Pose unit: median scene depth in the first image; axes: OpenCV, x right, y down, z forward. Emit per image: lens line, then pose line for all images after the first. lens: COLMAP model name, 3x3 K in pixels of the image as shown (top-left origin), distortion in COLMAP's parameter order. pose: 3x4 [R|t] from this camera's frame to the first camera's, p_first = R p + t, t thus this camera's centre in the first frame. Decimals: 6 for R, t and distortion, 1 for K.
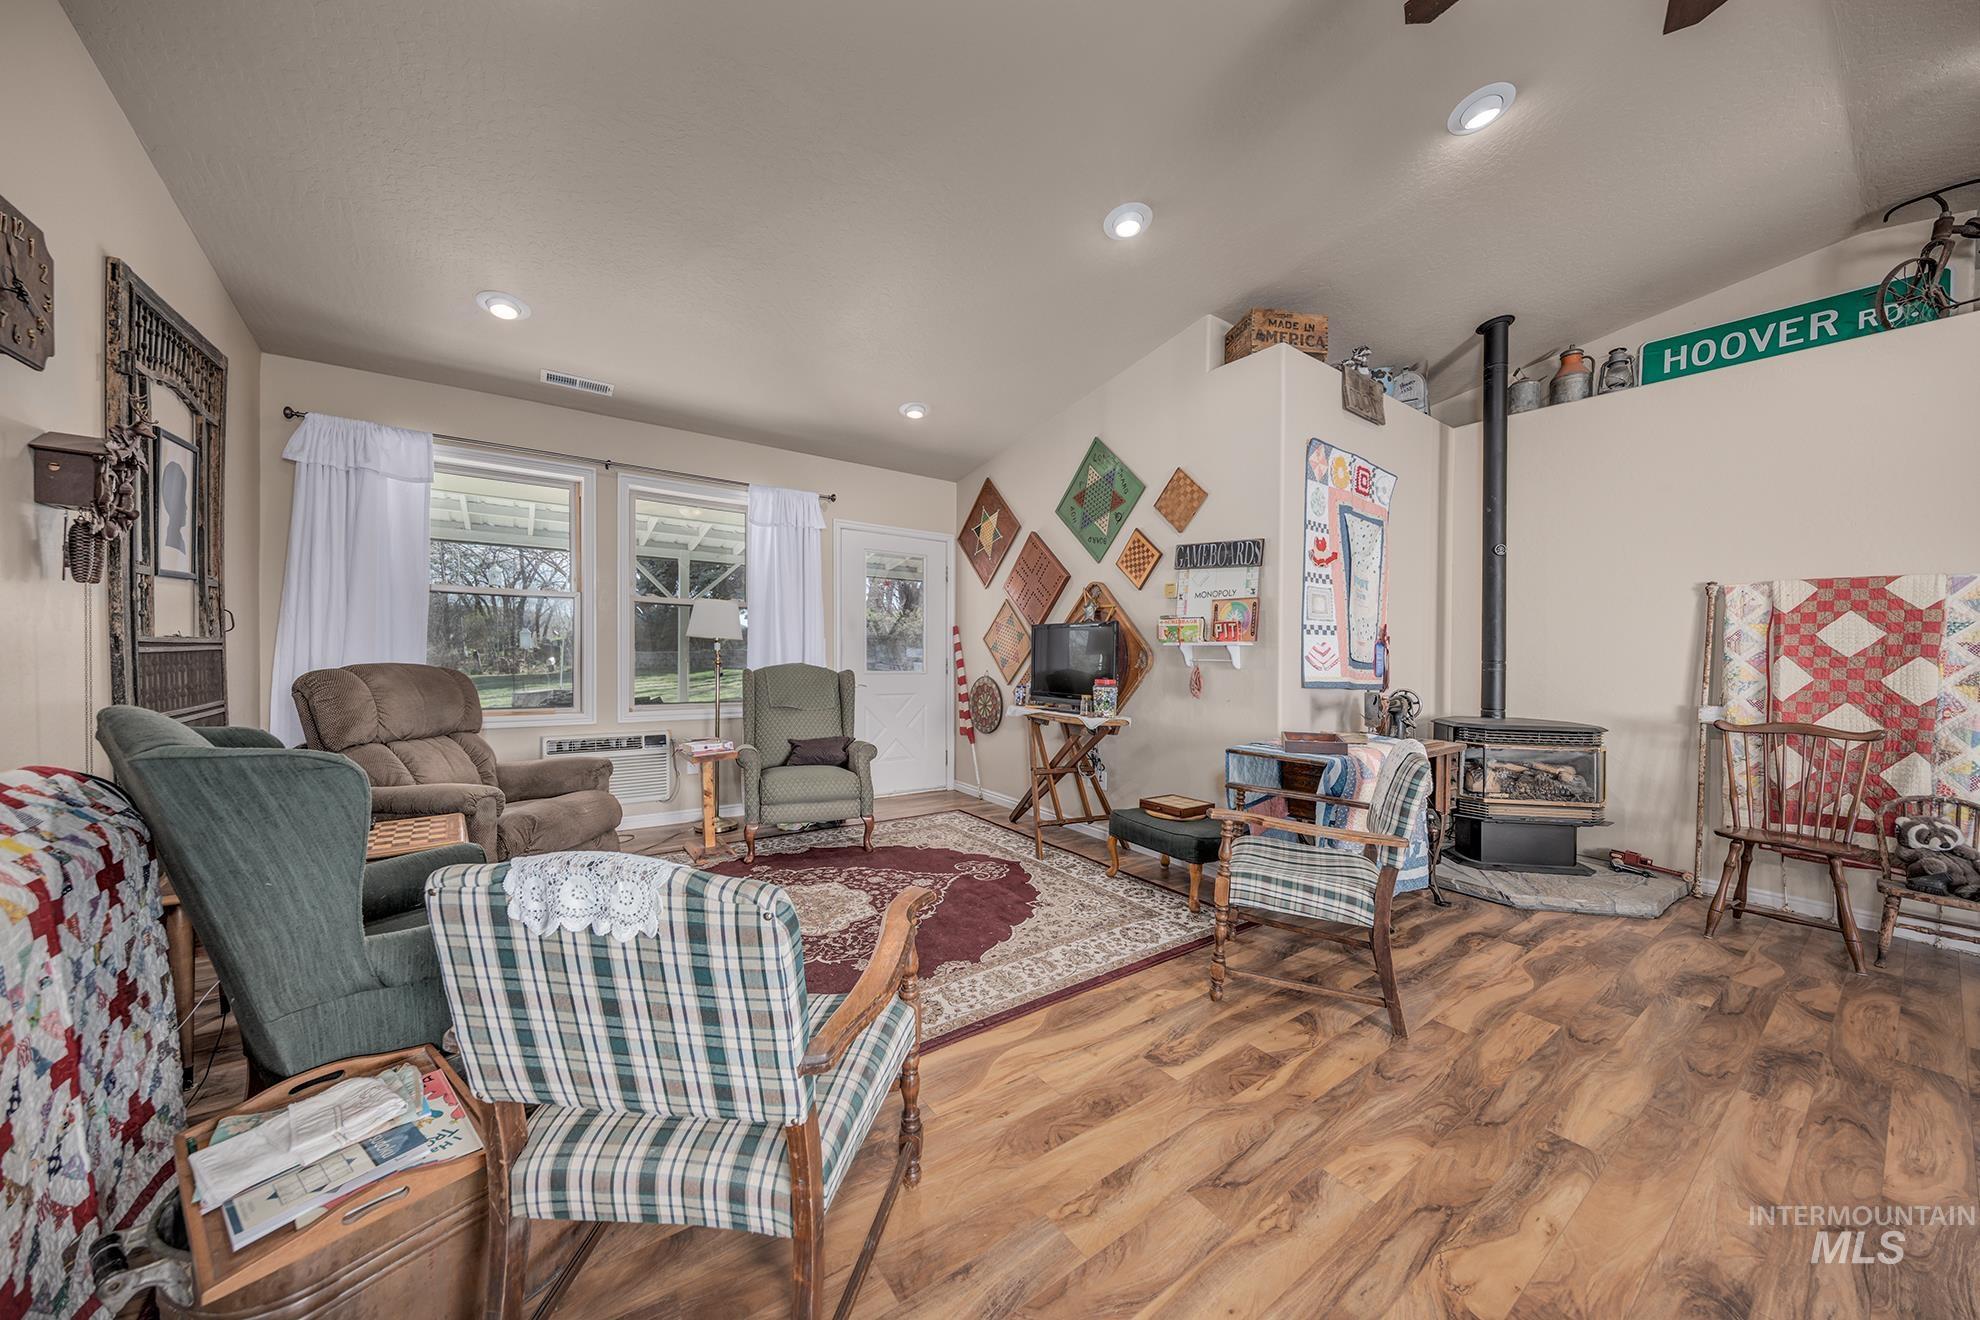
lens RADIAL K [[679.8, 0, 989.3], [0, 679.8, 647.1], [0, 0, 1]] dist [-0.002830, -0.000037]
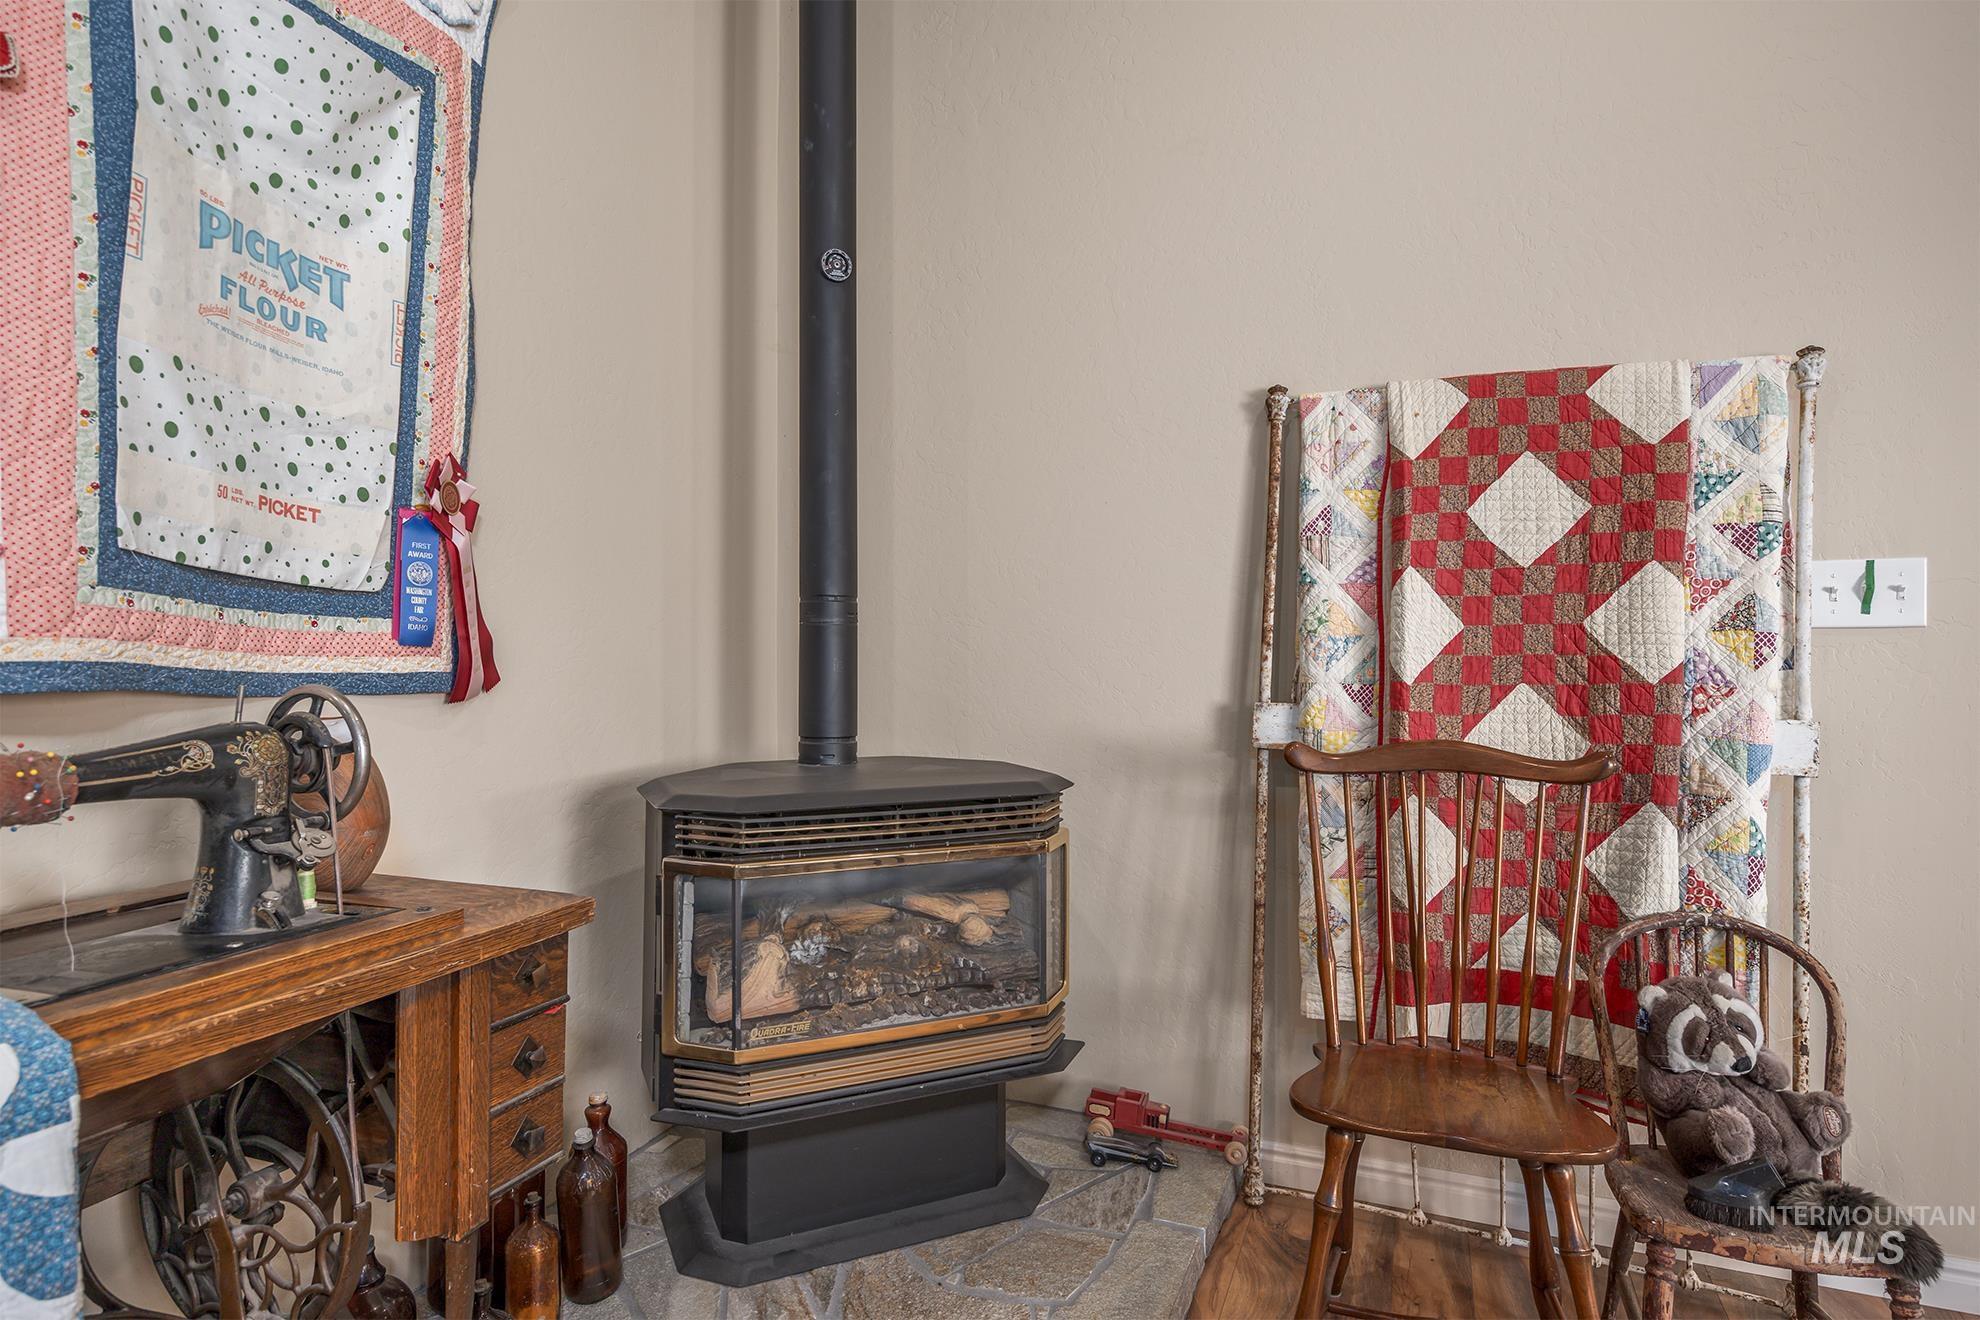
lens RADIAL K [[1086.0, 0, 991.7], [0, 1086.0, 657.2], [0, 0, 1]] dist [0.007777, -0.000217]
pose [[0.837452, -0.018585, 0.546195, 0.642253], [0.007552, 0.999720, 0.022438, 0.049294], [-0.546459, -0.014666, 0.837357, 0.619723]]
